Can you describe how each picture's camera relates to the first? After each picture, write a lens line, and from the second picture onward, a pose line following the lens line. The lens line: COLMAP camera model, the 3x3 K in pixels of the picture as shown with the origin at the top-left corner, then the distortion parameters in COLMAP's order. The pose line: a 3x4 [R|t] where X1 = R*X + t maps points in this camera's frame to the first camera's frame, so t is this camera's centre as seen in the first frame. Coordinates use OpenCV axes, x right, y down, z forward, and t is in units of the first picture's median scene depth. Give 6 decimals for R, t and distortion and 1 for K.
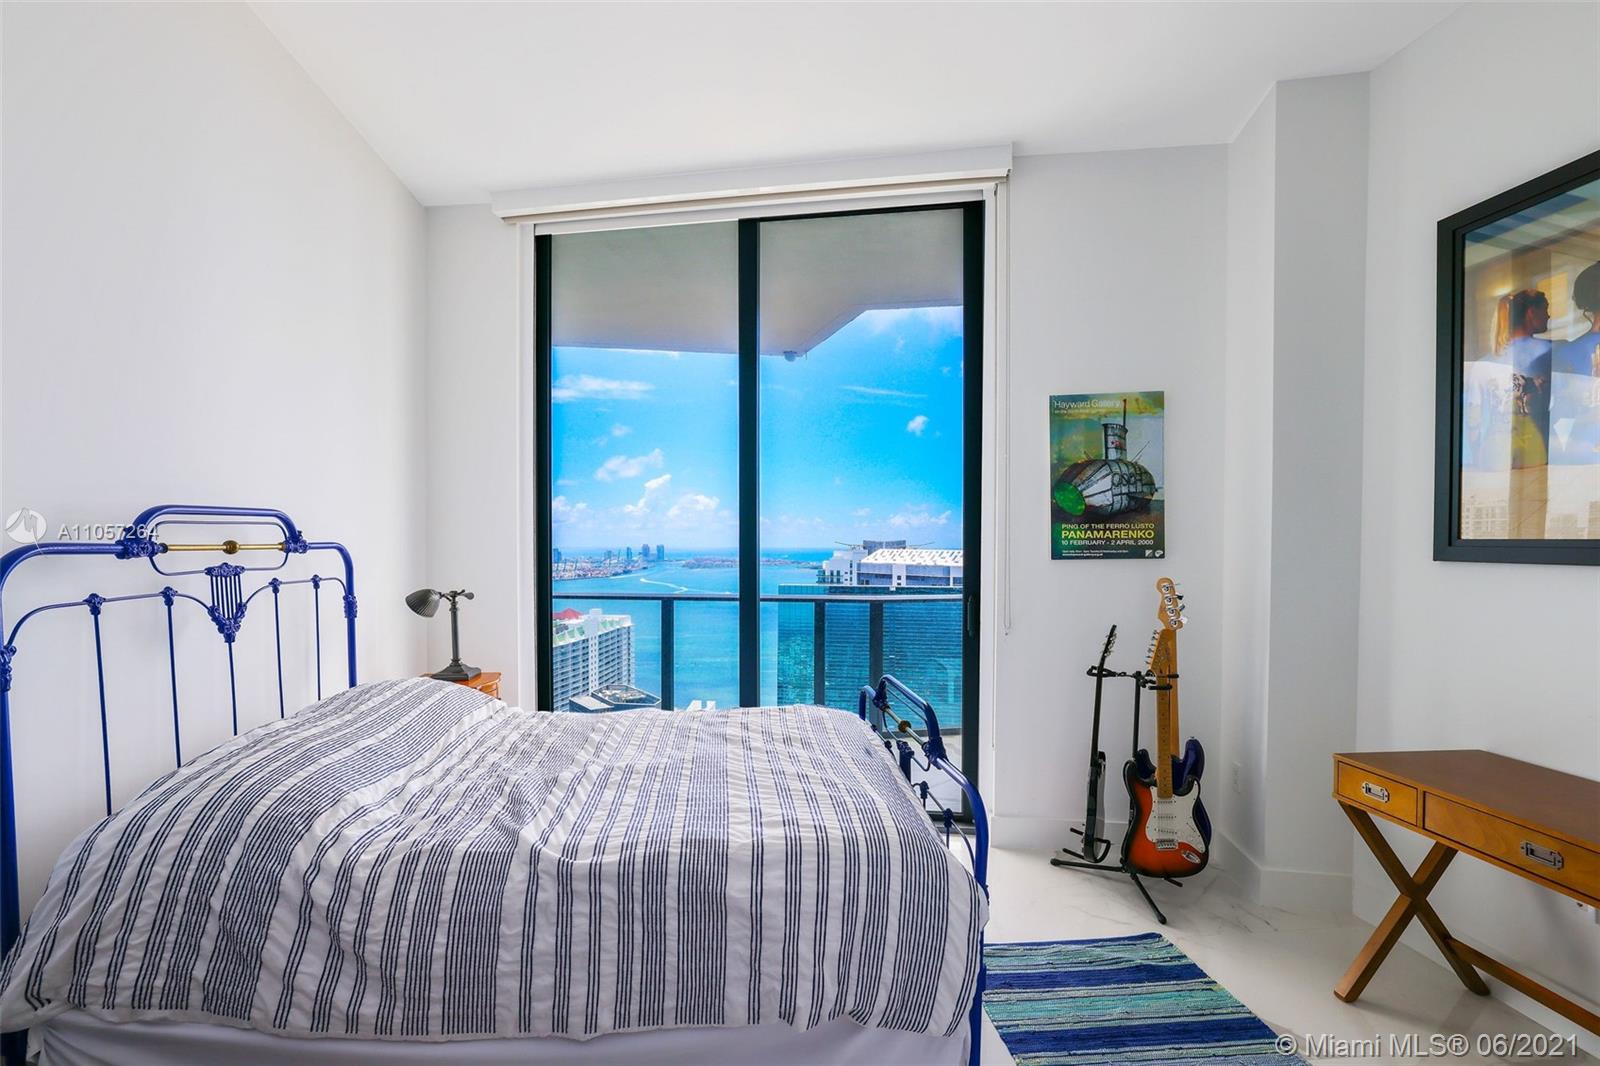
lens RADIAL K [[688.9, 0, 776.7], [0, 688.9, 563.9], [0, 0, 1]] dist [-0.033002, 0.007525]
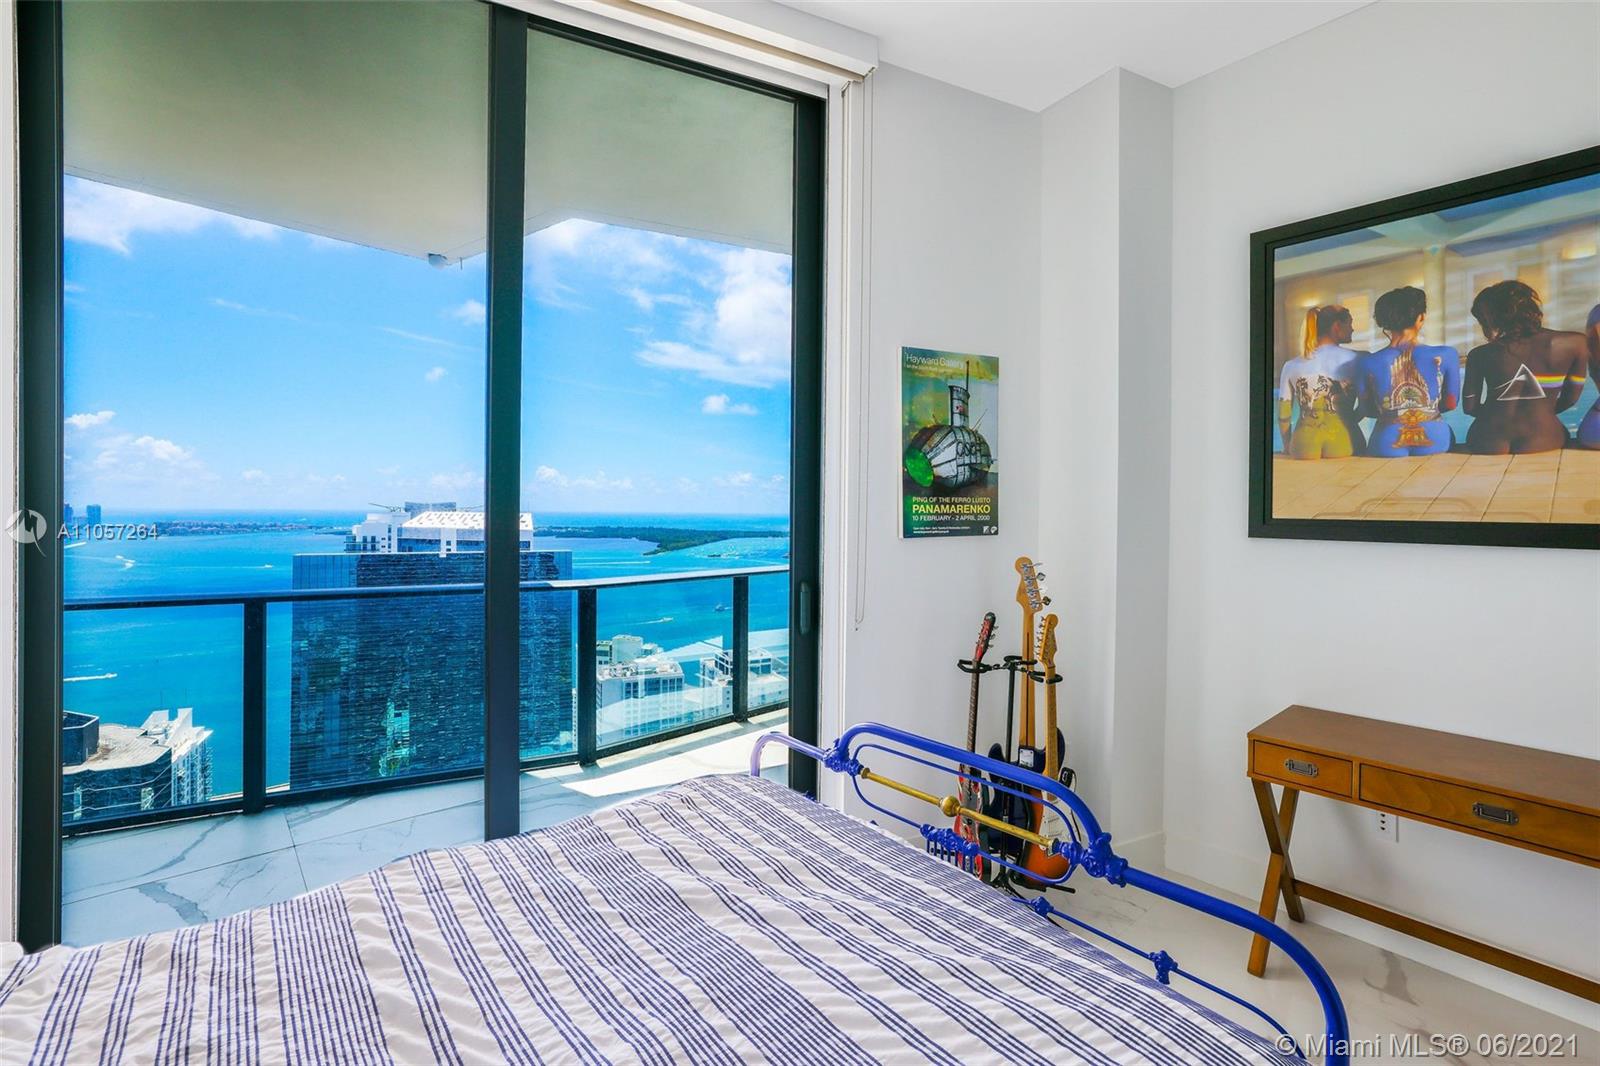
lens RADIAL K [[688.9, 0, 745.6], [0, 688.9, 512.1], [0, 0, 1]] dist [-0.033002, 0.007525]
pose [[0.822401, 0.002427, 0.568903, -0.254643], [0.009155, 0.999805, -0.017498, -0.026066], [-0.568835, 0.019599, 0.822218, 0.416680]]
